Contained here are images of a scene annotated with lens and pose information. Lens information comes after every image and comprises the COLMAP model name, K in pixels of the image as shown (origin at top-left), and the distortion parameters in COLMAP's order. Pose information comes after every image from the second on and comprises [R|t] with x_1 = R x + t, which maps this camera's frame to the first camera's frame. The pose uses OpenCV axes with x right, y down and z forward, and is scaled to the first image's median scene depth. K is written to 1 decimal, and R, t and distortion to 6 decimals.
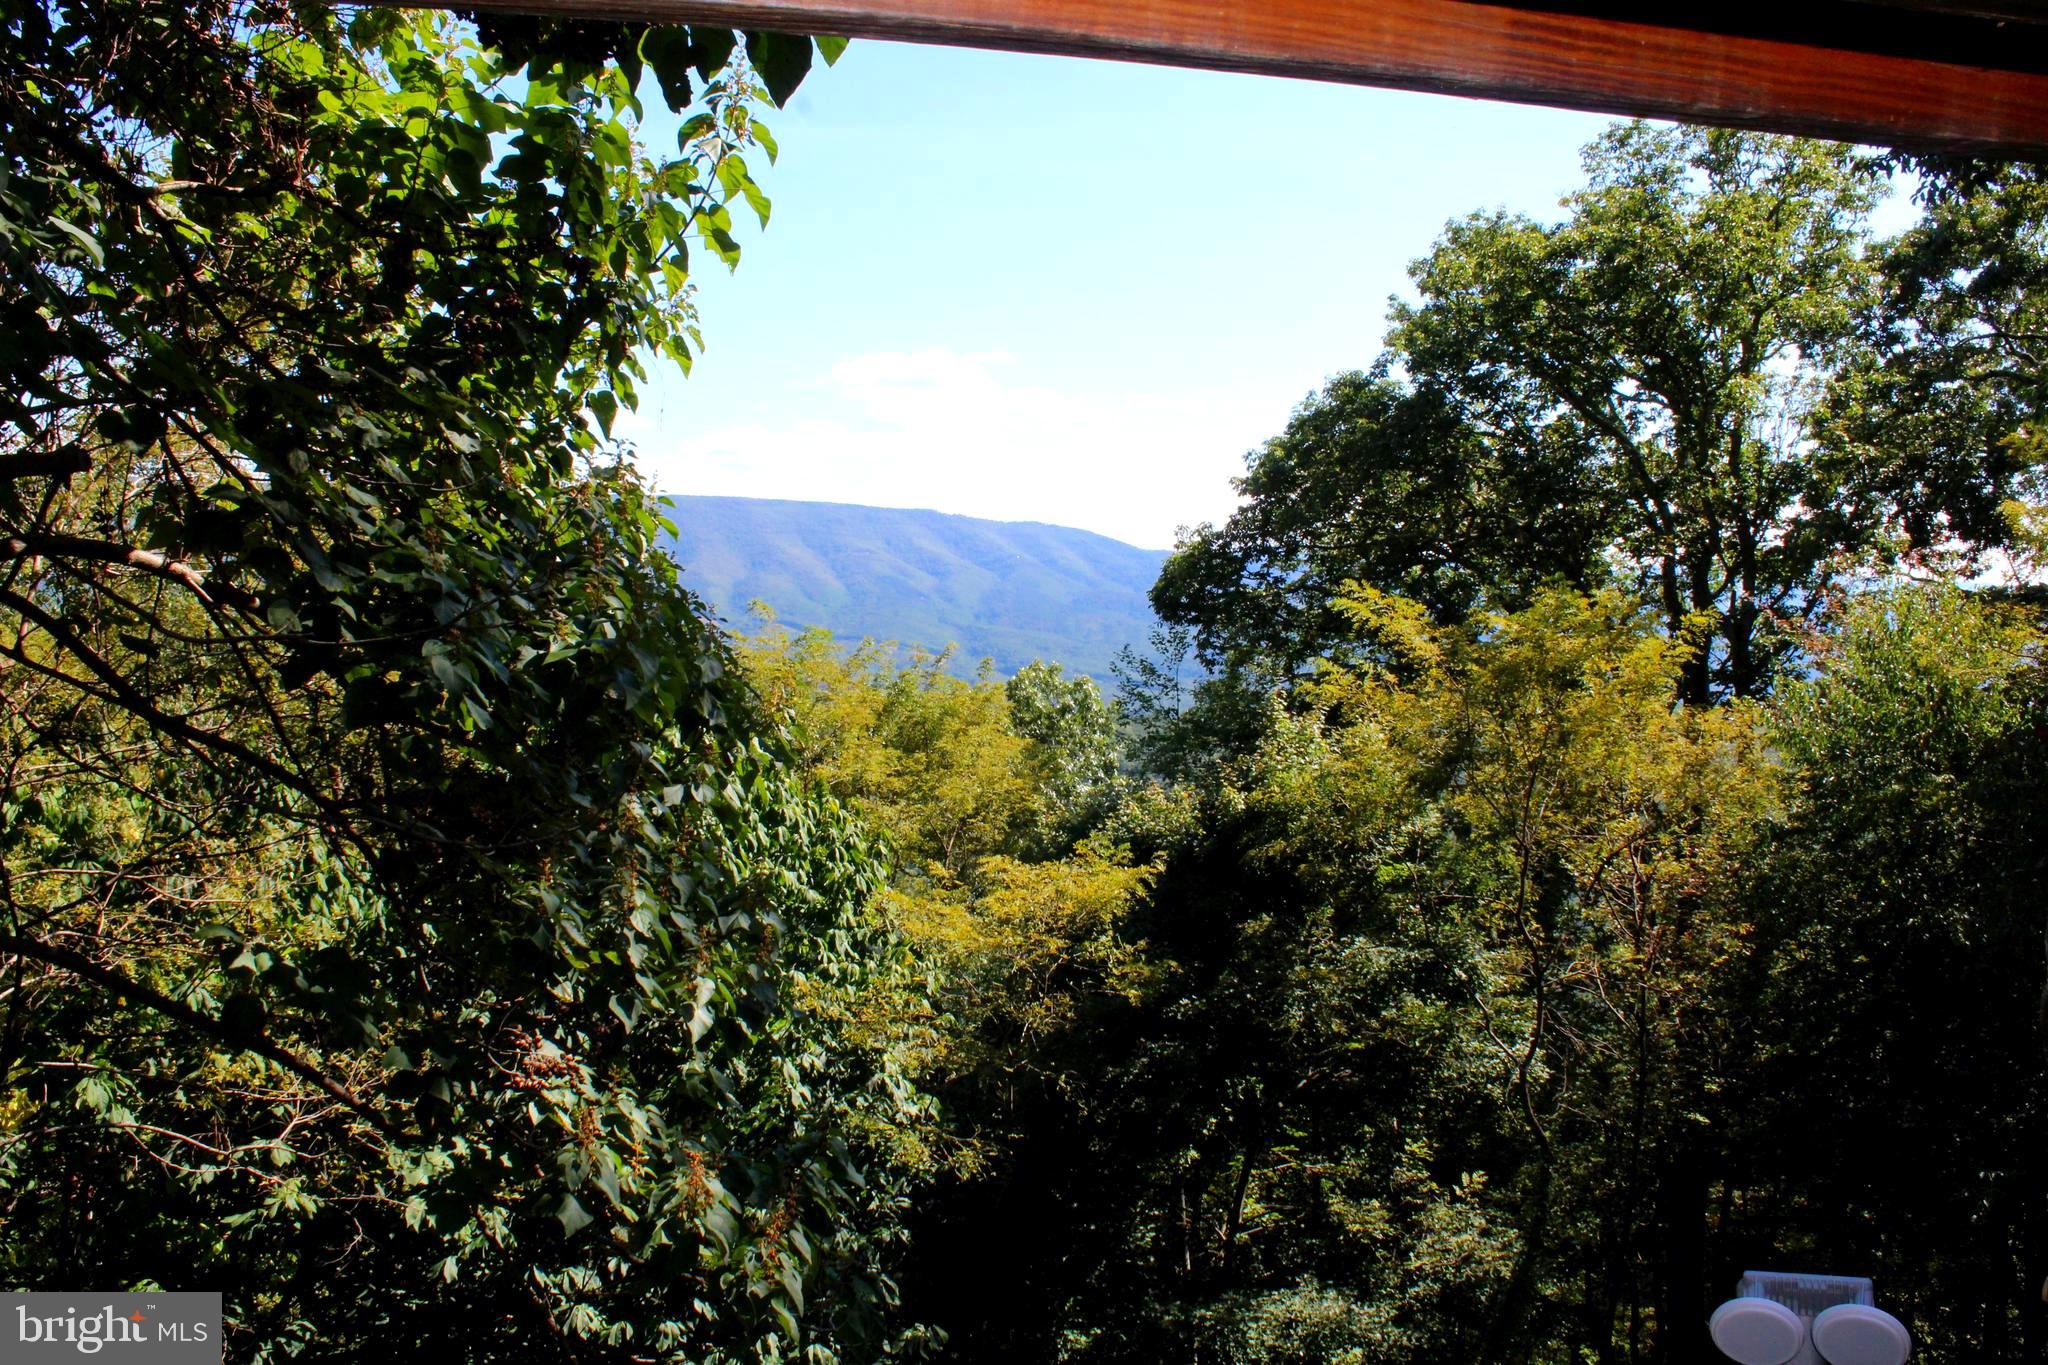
lens RADIAL K [[1715.8, 0, 1035.0], [0, 1715.8, 679.3], [0, 0, 1]] dist [-0.148716, 0.108359]
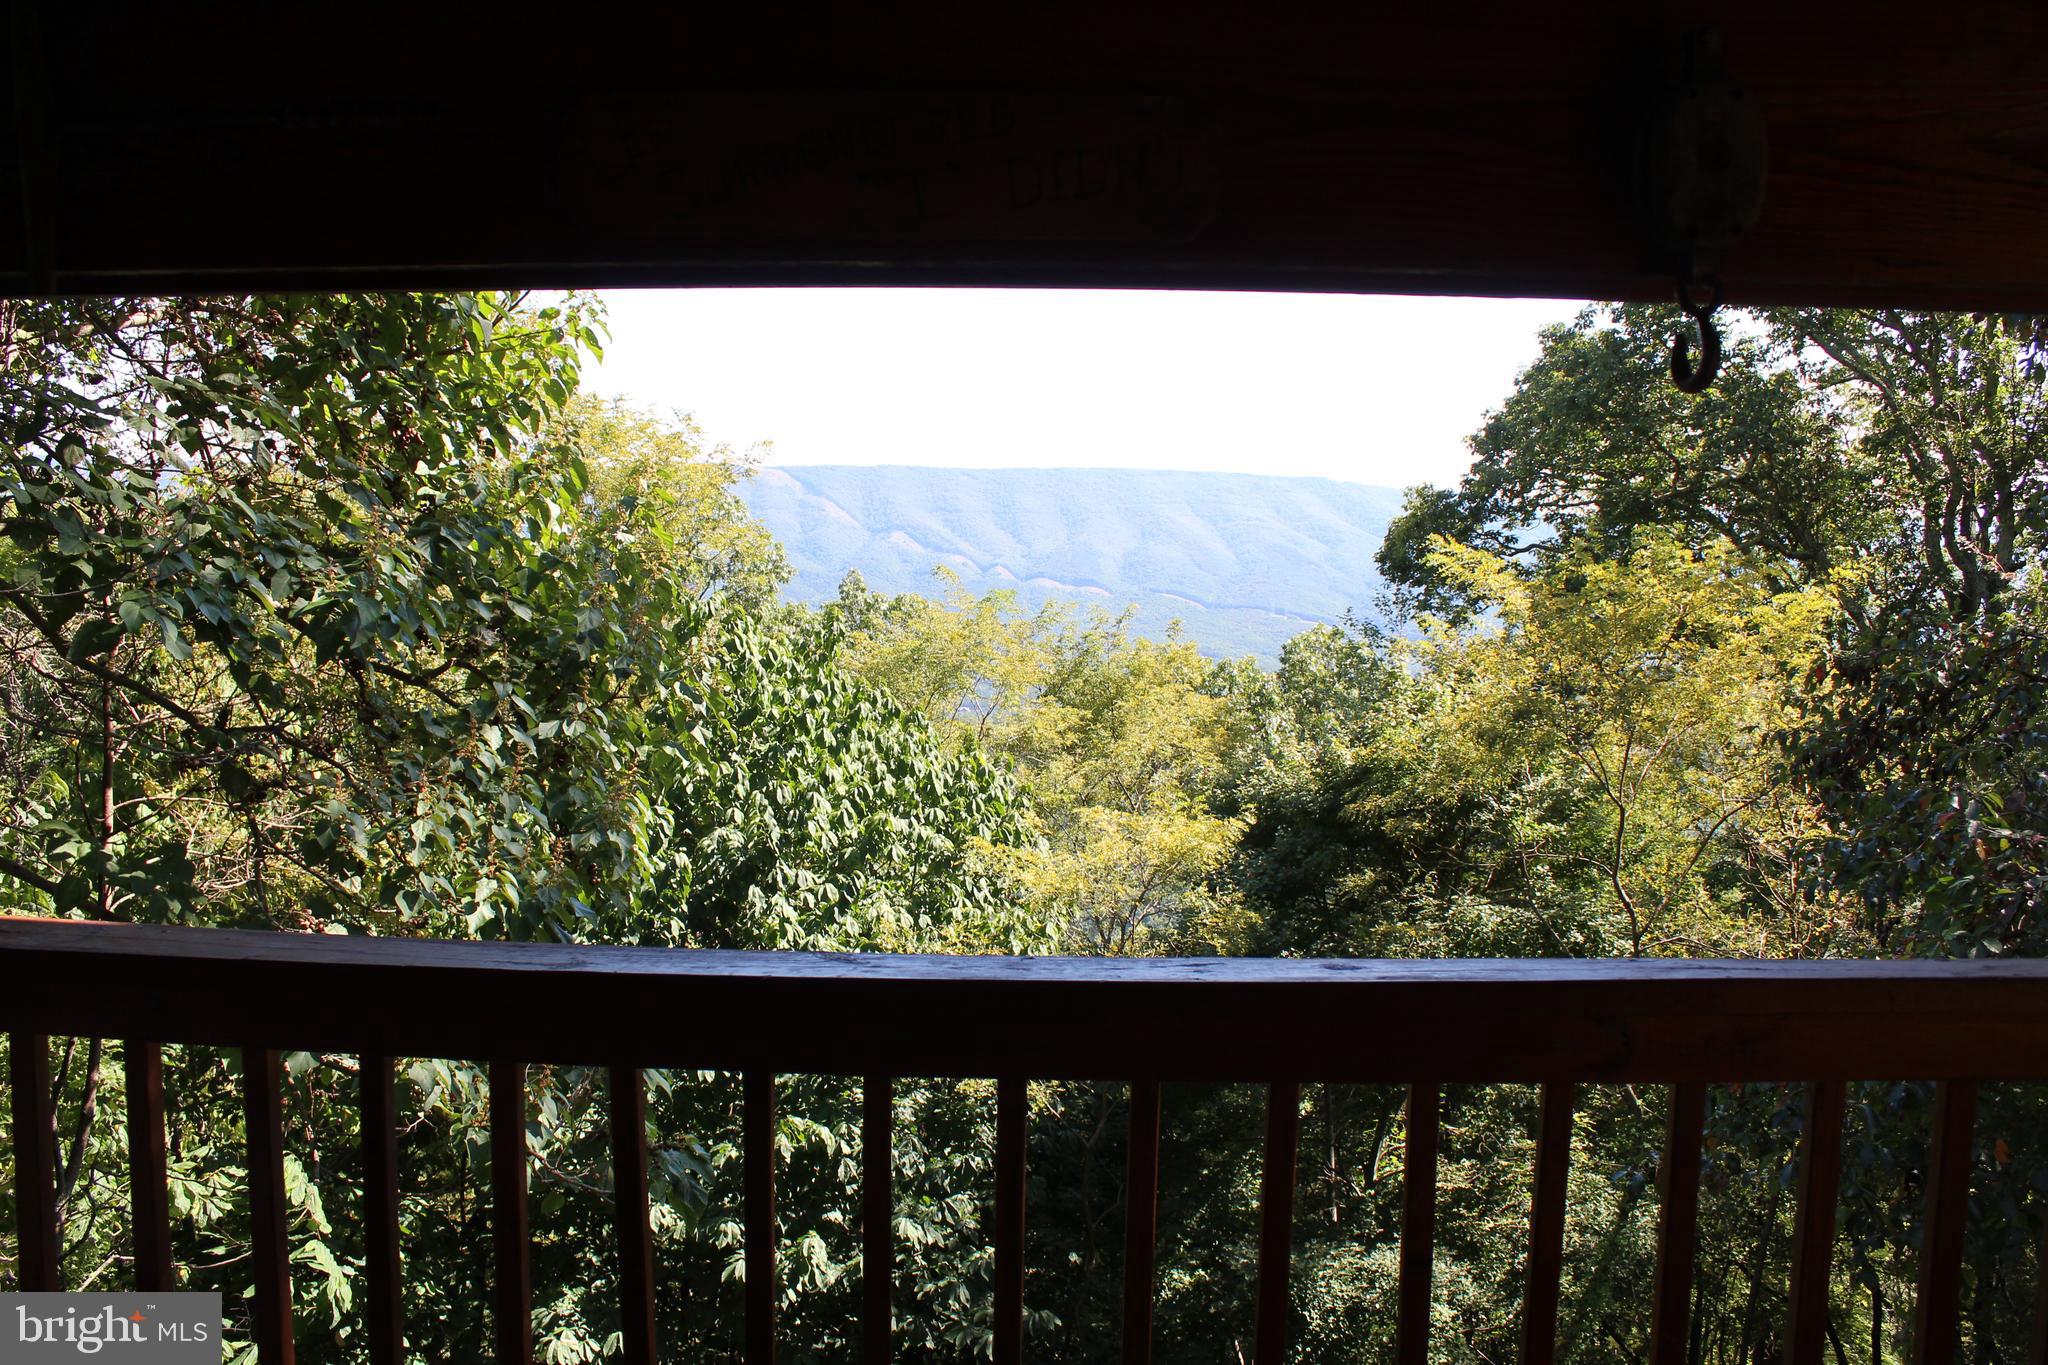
lens RADIAL K [[1715.8, 0, 1026.6], [0, 1715.8, 678.4], [0, 0, 1]] dist [-0.148716, 0.108359]
pose [[0.973495, -0.000056, -0.228707, 0.159208], [0.004067, 0.999846, 0.017068, 0.006542], [0.228671, -0.017546, 0.973346, -0.018005]]
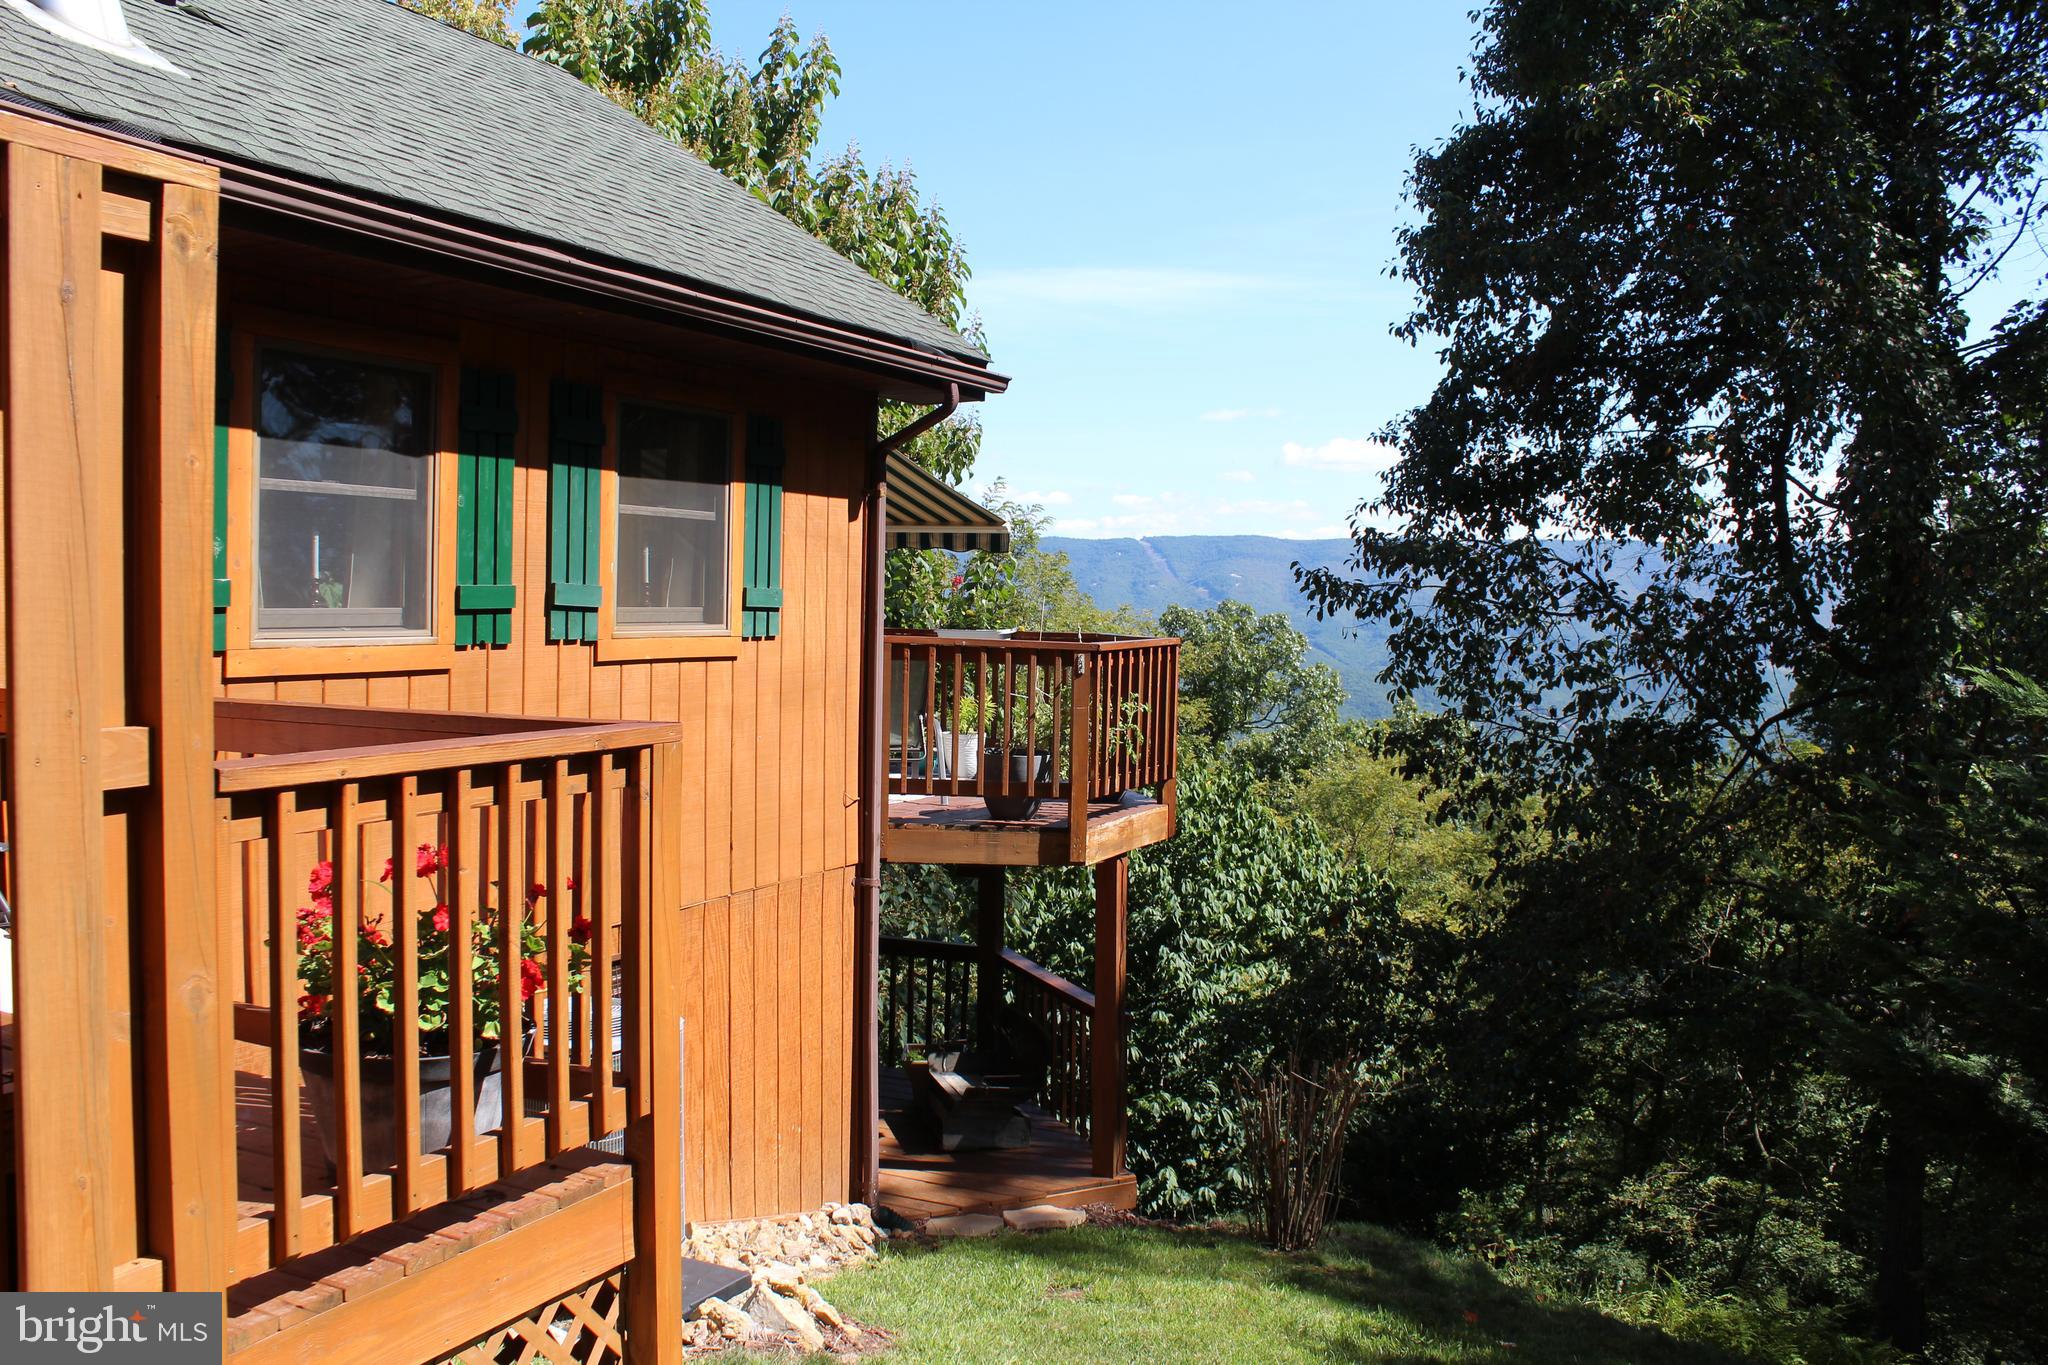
lens RADIAL K [[1715.8, 0, 1014.8], [0, 1715.8, 696.1], [0, 0, 1]] dist [-0.148716, 0.108359]
pose [[0.804041, 0.014702, -0.594392, 0.528381], [-0.027902, 0.999526, -0.013021, -0.049259], [0.593919, 0.027054, 0.804070, -0.361162]]
